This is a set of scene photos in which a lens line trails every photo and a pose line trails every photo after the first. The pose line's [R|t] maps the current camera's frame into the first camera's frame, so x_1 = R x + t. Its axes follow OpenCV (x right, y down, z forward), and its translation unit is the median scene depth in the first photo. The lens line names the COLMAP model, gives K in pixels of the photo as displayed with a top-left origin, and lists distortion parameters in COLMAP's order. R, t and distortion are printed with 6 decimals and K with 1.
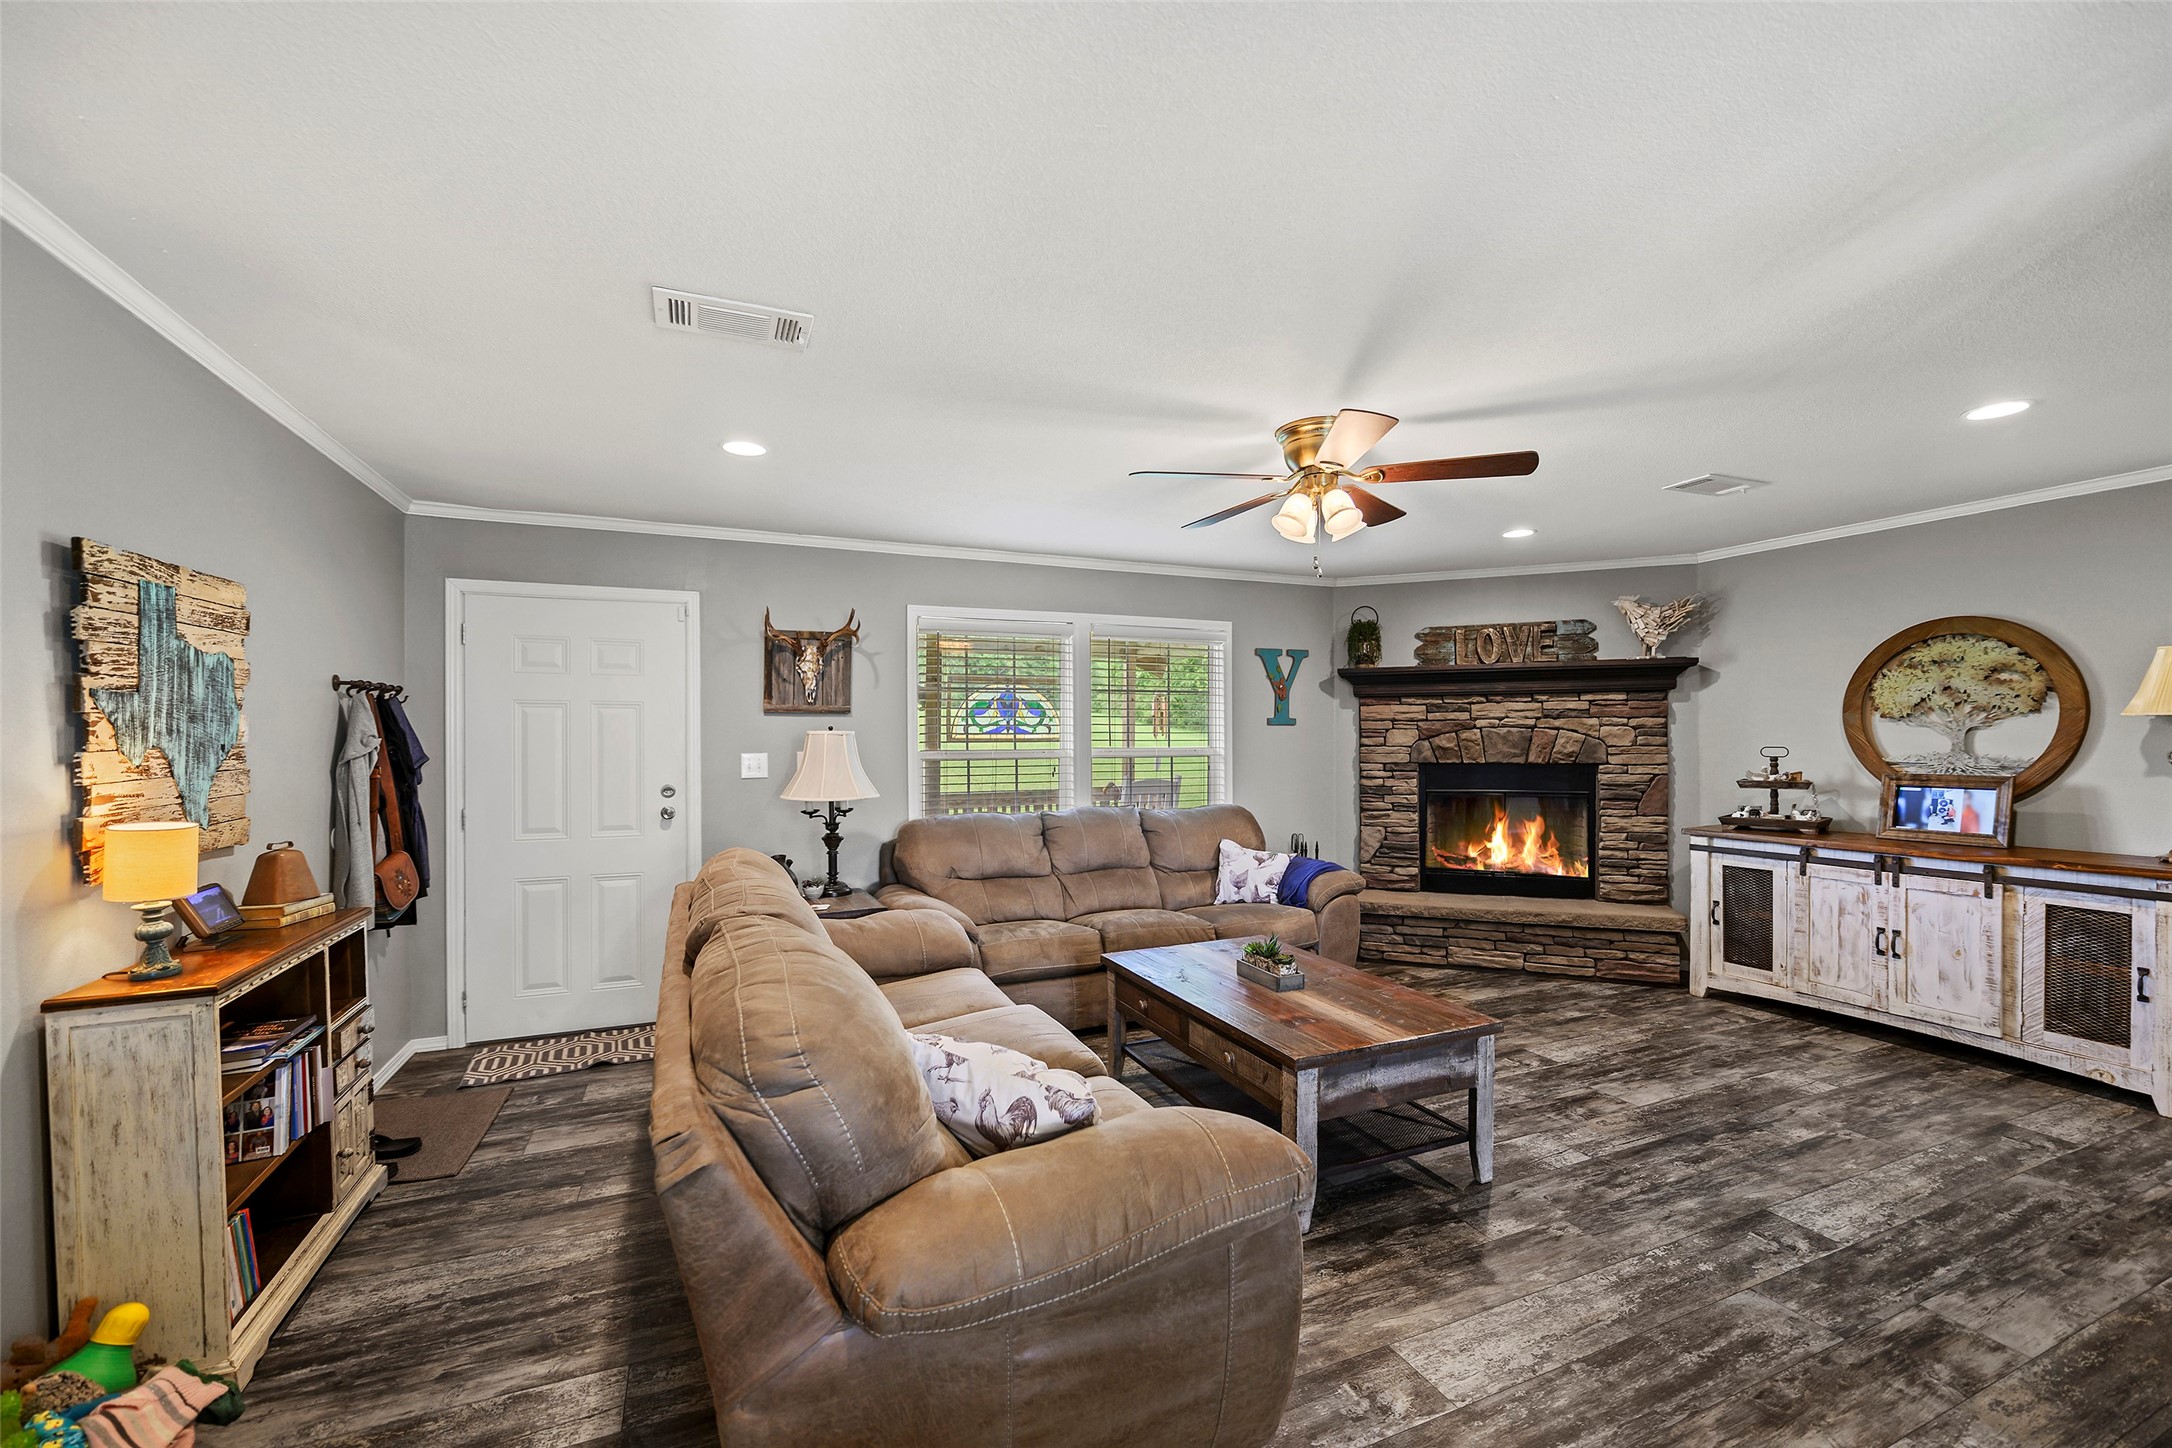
lens RADIAL K [[884.7, 0, 1094.6], [0, 884.7, 739.9], [0, 0, 1]] dist [-0.003742, -0.000555]
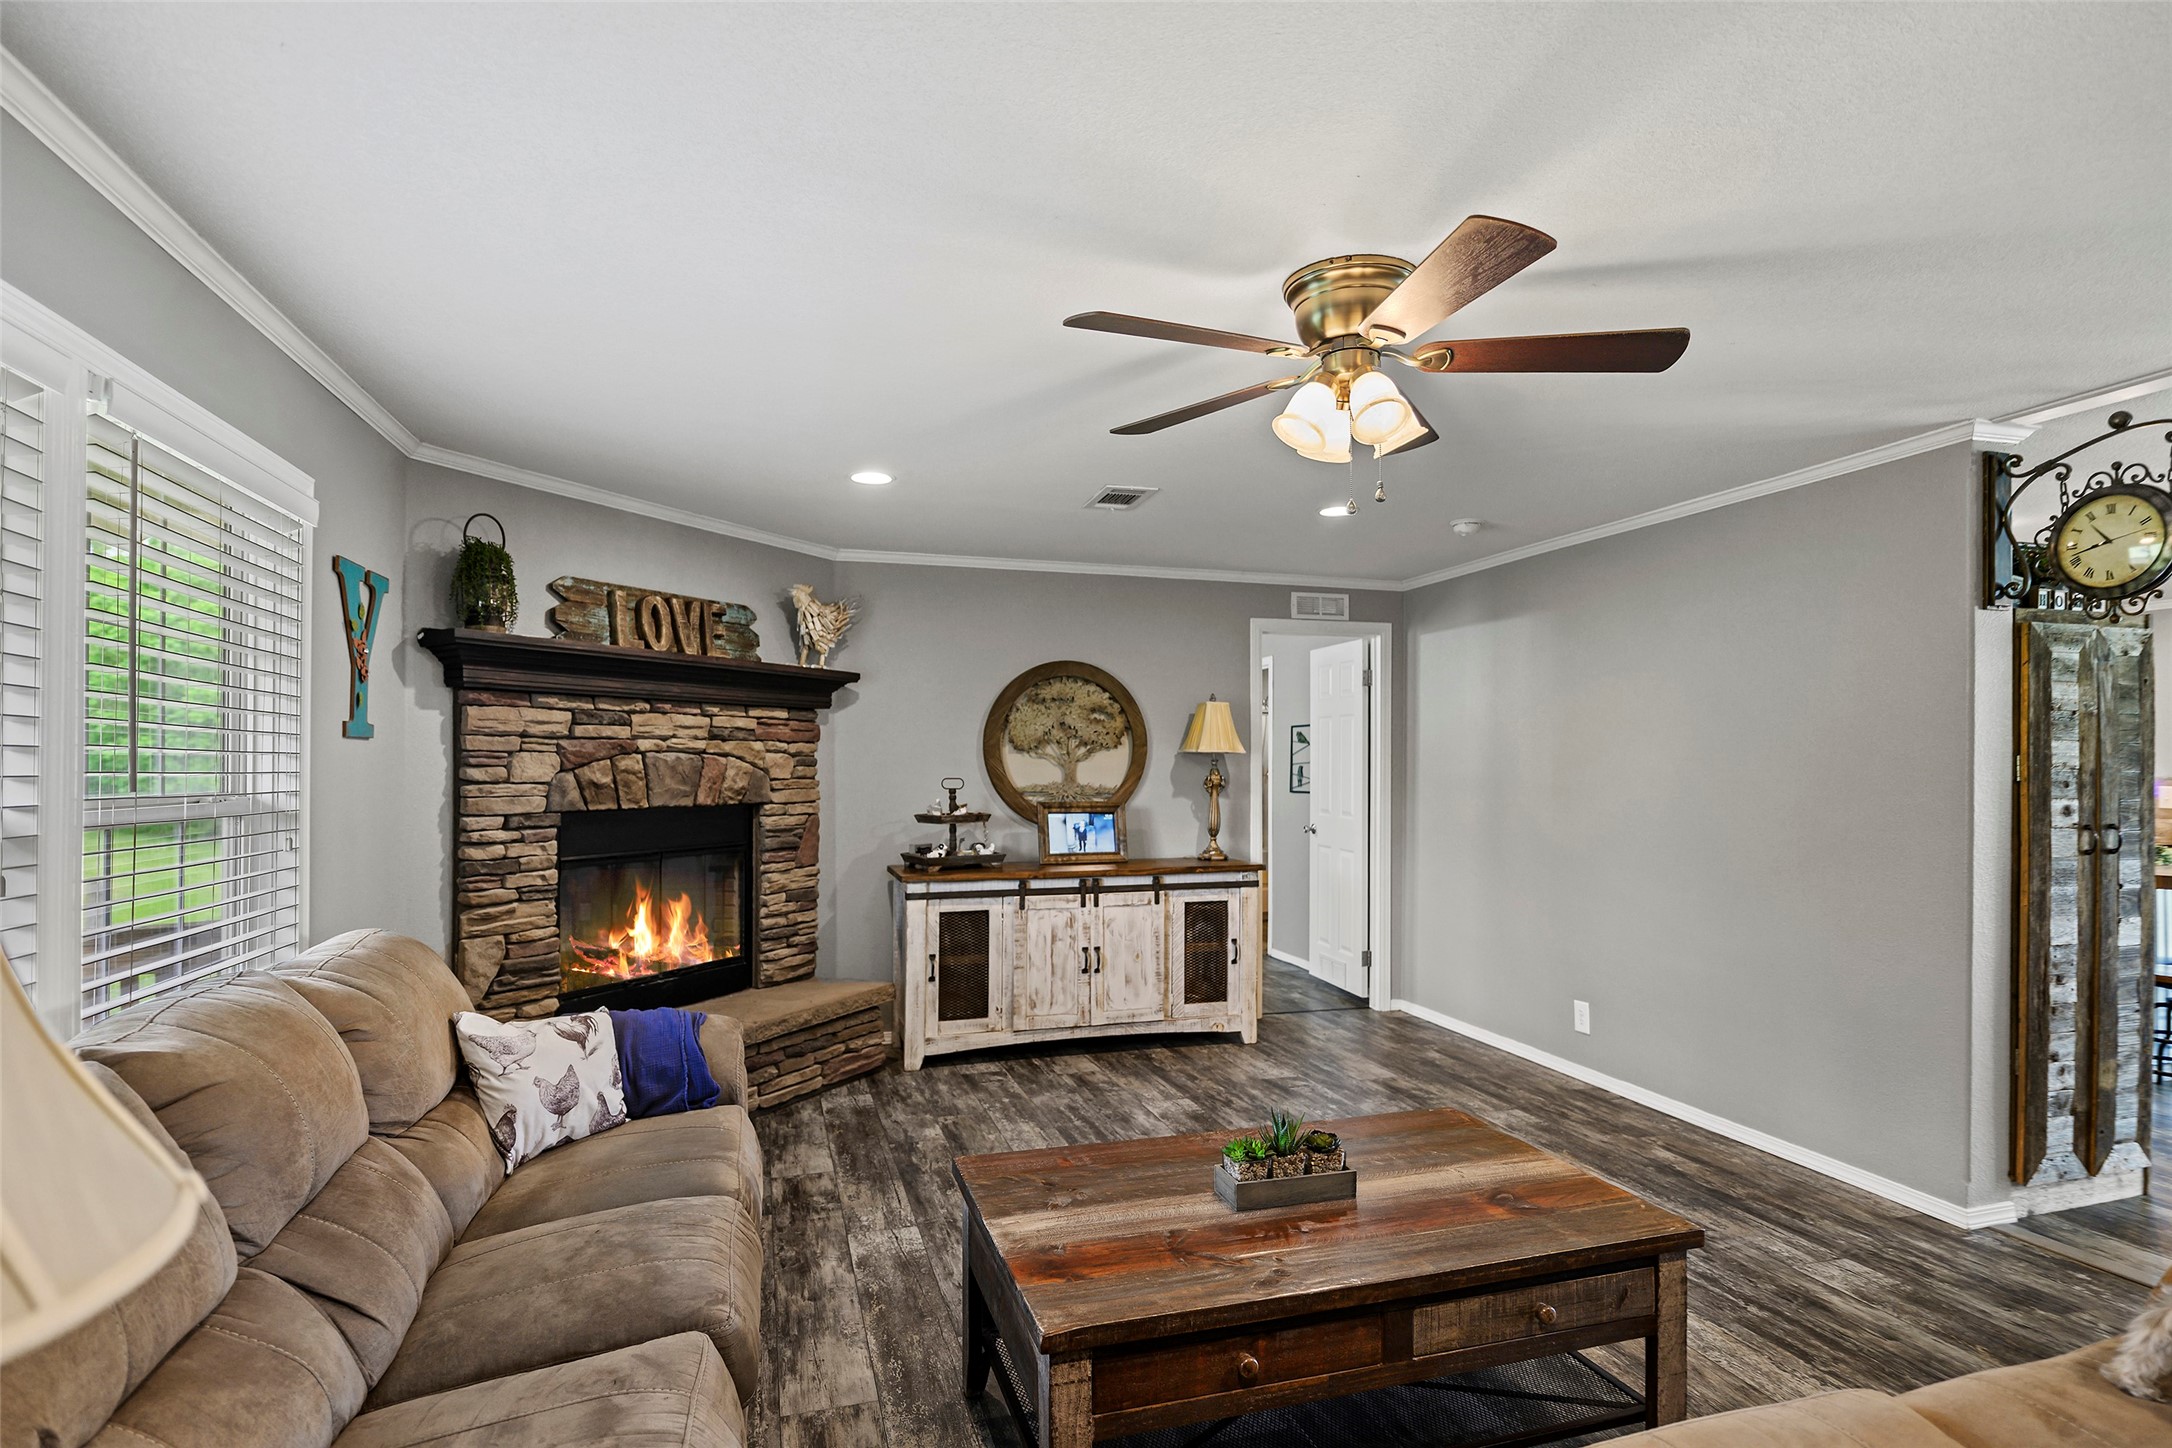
lens RADIAL K [[1109.2, 0, 1087.8], [0, 1109.2, 755.8], [0, 0, 1]] dist [0.017886, 0.000134]
pose [[0.118304, 0.012306, 0.992901, -0.408202], [0.001234, 0.999921, -0.012540, -0.000893], [-0.992977, 0.002708, 0.118279, 0.780038]]
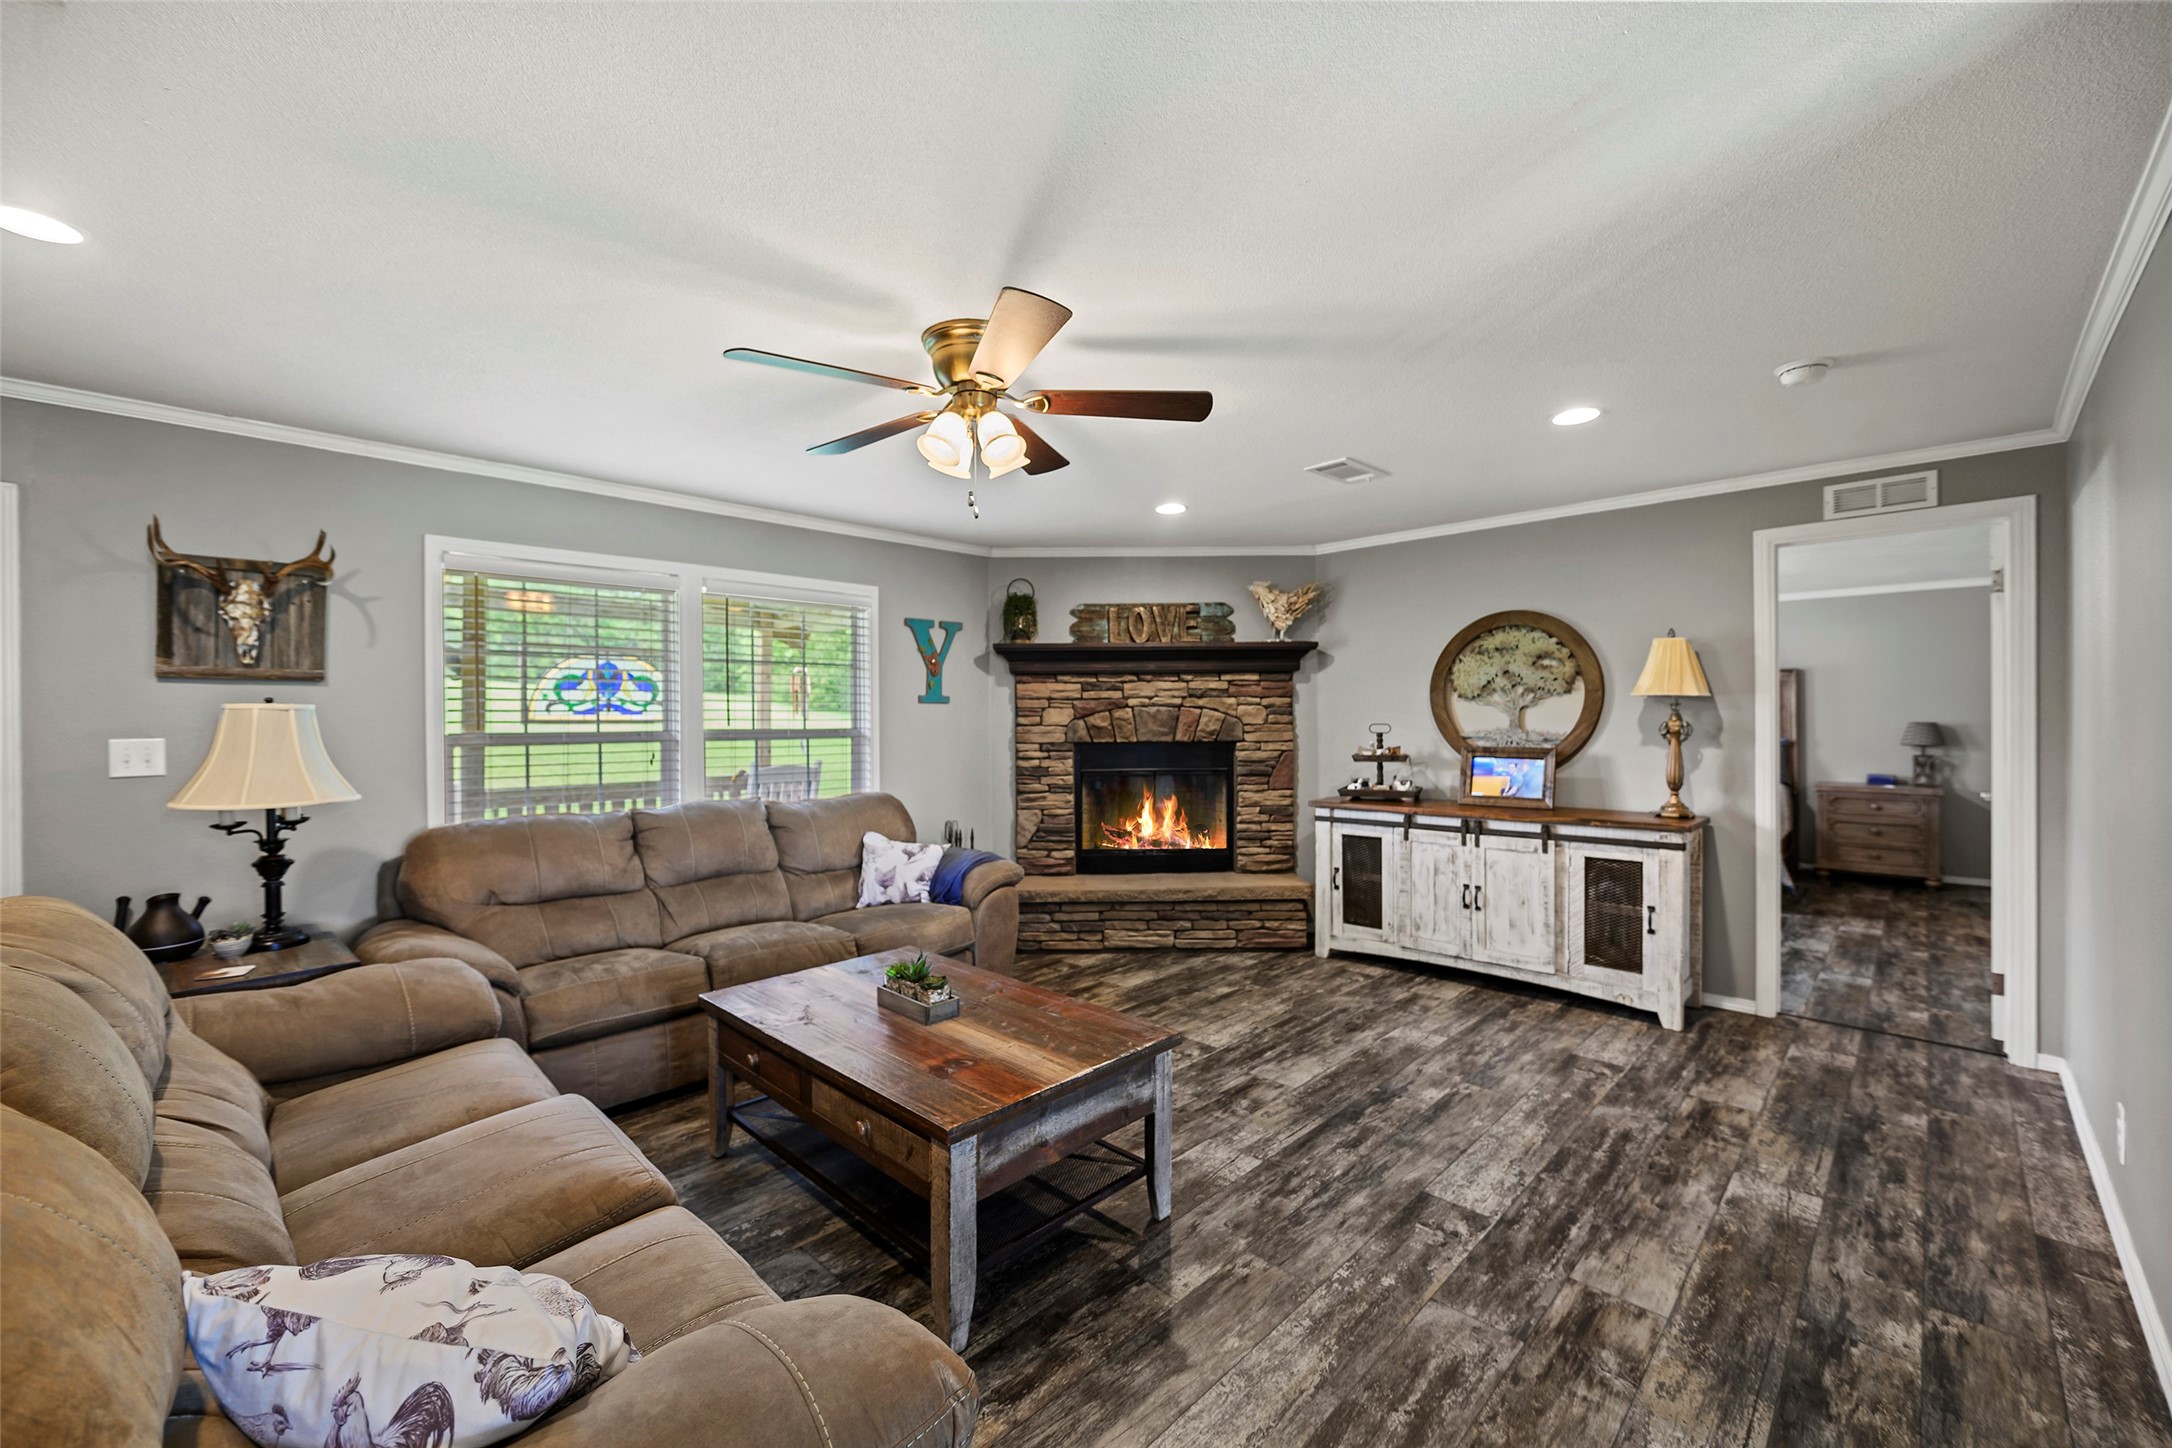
lens RADIAL K [[863.6, 0, 1090.1], [0, 863.6, 722.5], [0, 0, 1]] dist [-0.000306, -0.000675]
pose [[0.927251, -0.002937, 0.374430, 0.035887], [0.003602, 0.999993, -0.001078, 0.006485], [-0.374424, 0.002348, 0.927255, 0.149910]]
